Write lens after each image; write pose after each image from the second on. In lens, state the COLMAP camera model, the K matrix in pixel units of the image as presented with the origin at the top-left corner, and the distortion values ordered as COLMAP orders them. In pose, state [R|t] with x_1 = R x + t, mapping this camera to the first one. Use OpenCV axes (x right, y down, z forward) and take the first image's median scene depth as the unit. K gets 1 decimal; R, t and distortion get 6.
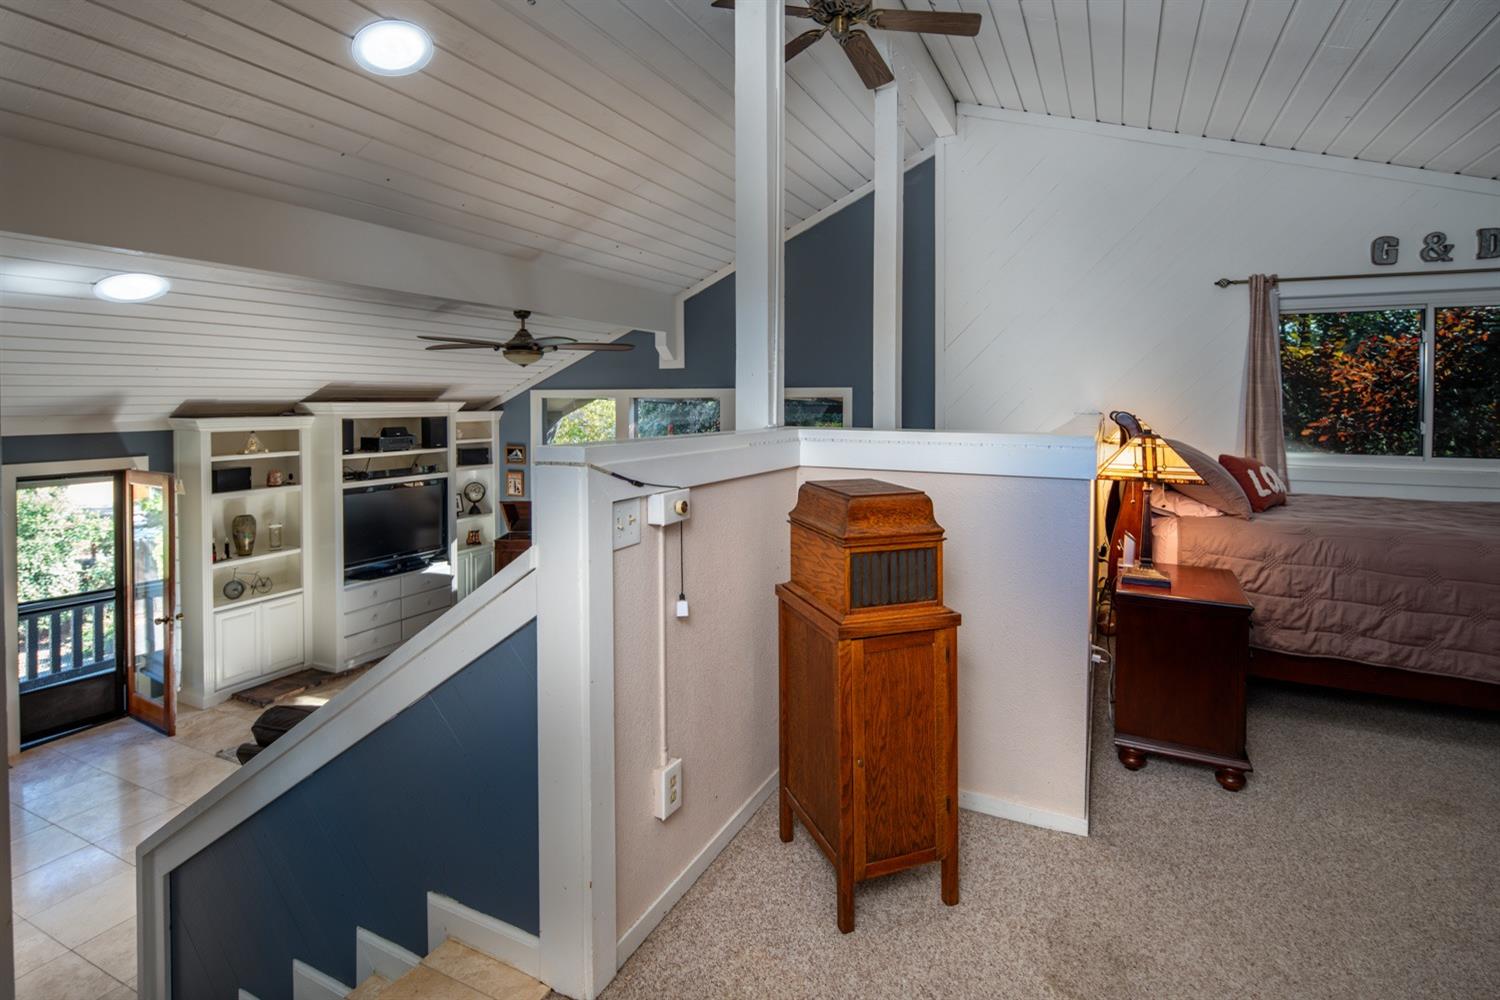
lens RADIAL K [[746.6, 0, 741.3], [0, 746.6, 403.3], [0, 0, 1]] dist [0.002436, 0.000453]
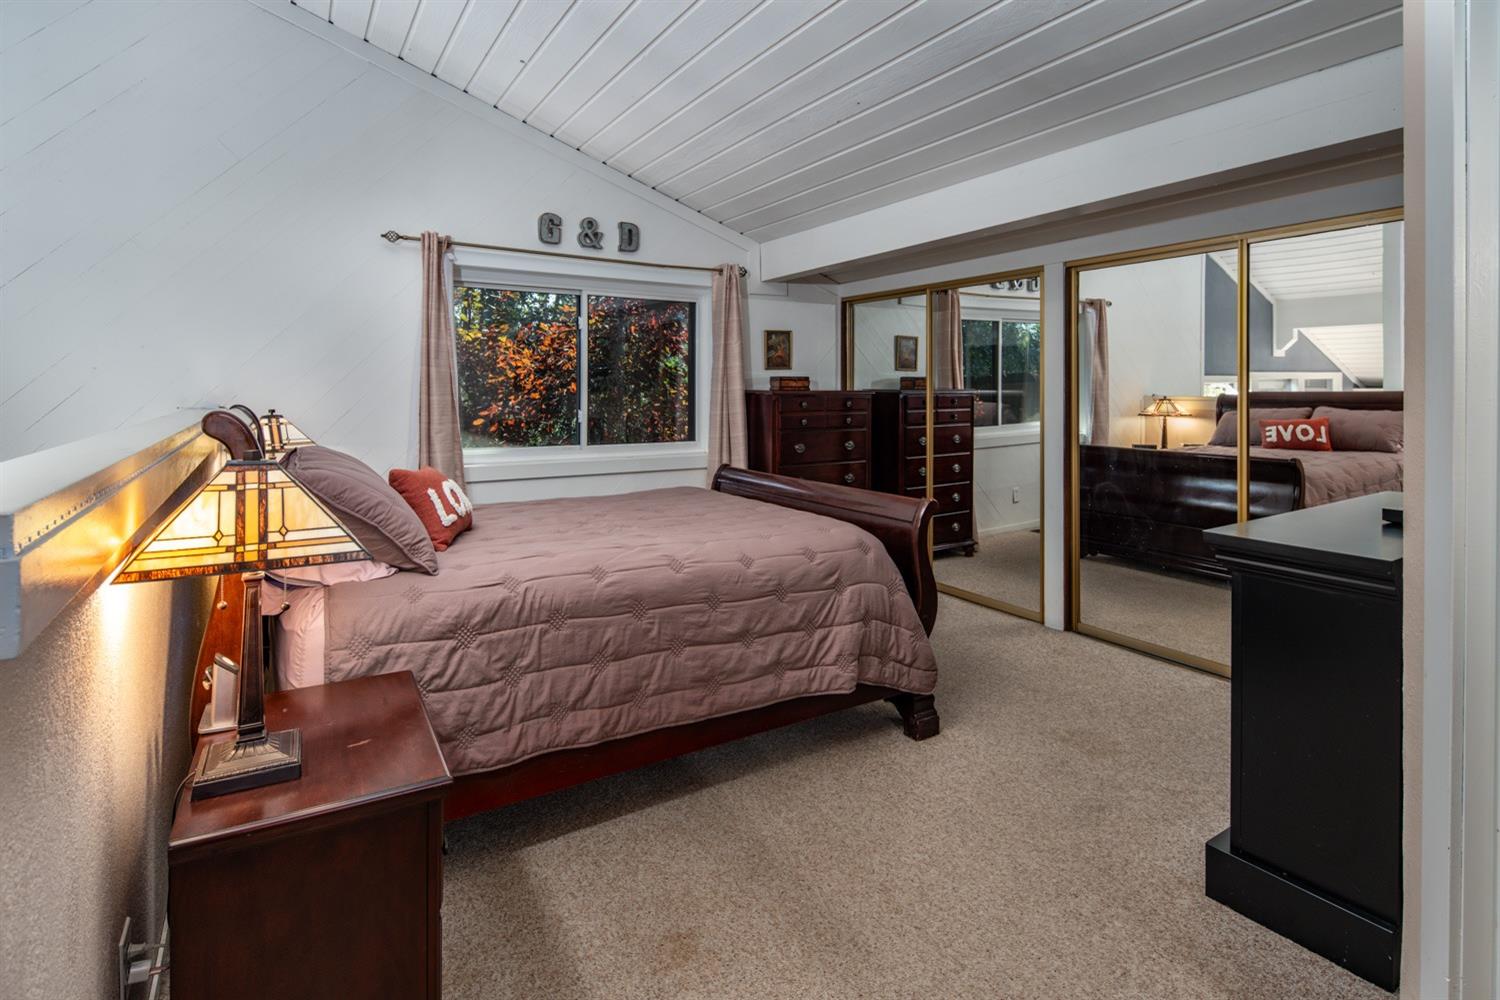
lens RADIAL K [[746.6, 0, 741.3], [0, 746.6, 403.3], [0, 0, 1]] dist [0.002436, 0.000453]
pose [[0.531577, -0.017874, 0.846821, 0.274440], [-0.000110, 0.999776, 0.021171, -0.006164], [-0.847010, -0.011347, 0.531456, 0.429751]]
